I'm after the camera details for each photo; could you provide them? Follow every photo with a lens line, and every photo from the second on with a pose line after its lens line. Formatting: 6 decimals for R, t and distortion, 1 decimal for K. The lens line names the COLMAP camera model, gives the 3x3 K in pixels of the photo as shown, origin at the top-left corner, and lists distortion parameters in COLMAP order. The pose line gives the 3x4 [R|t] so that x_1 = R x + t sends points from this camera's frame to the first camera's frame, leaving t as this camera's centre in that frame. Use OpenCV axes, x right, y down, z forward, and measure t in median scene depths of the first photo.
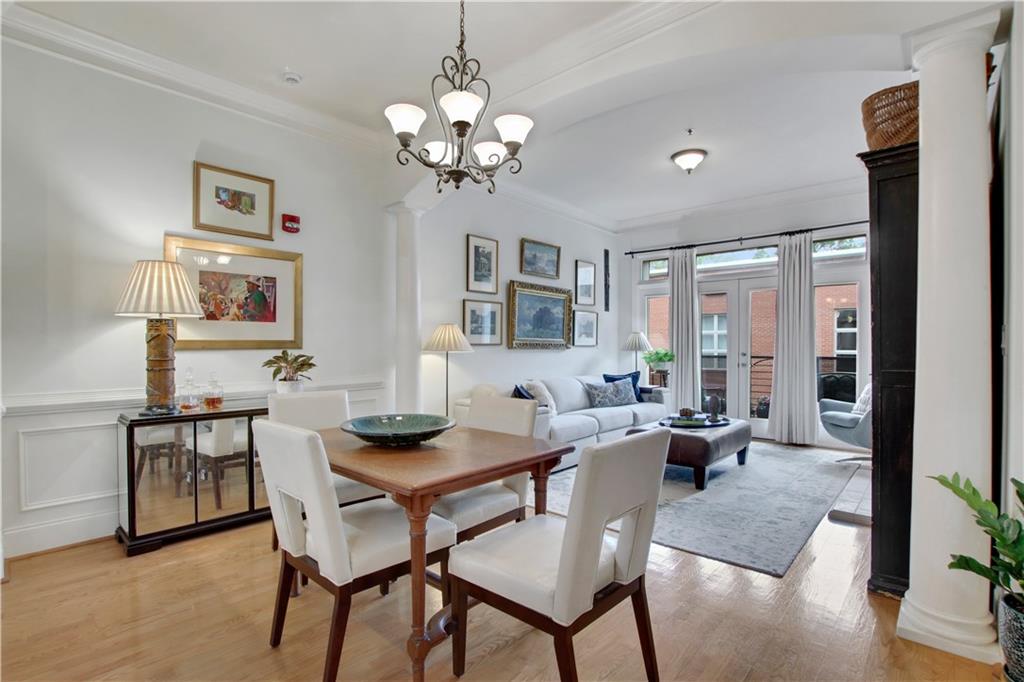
lens RADIAL K [[489.2, 0, 513.6], [0, 489.2, 347.8], [0, 0, 1]] dist [-0.034691, 0.004410]
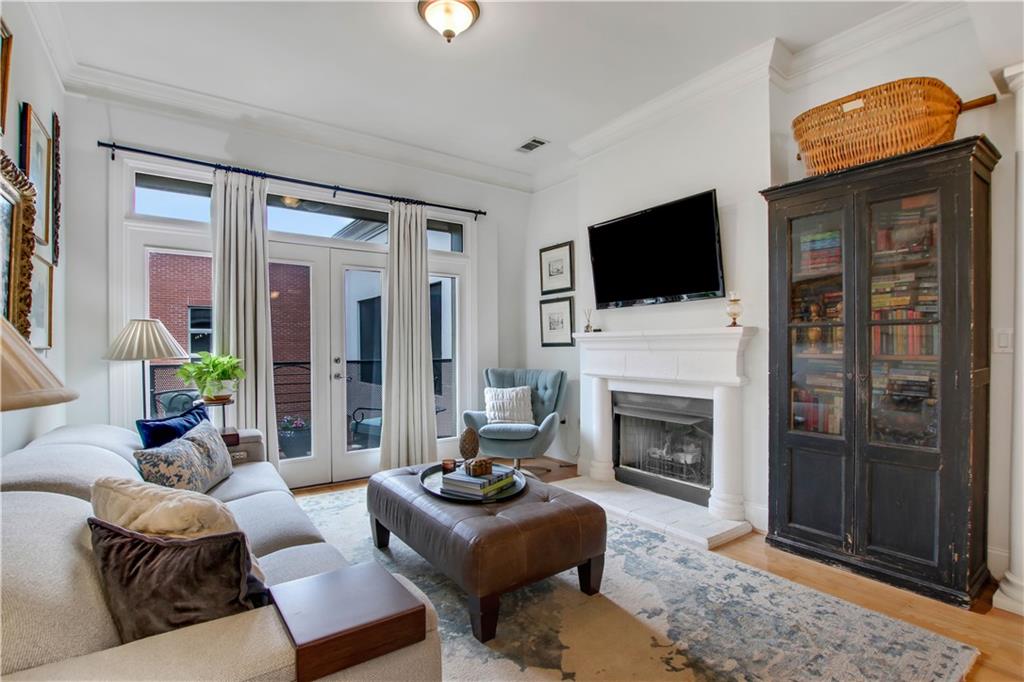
lens RADIAL K [[489.2, 0, 505.3], [0, 489.2, 349.4], [0, 0, 1]] dist [-0.034691, 0.004410]
pose [[0.221893, -0.006013, 0.975052, -0.156622], [0.008312, 0.999956, 0.004275, -0.003653], [-0.975036, 0.007156, 0.221934, 0.744772]]
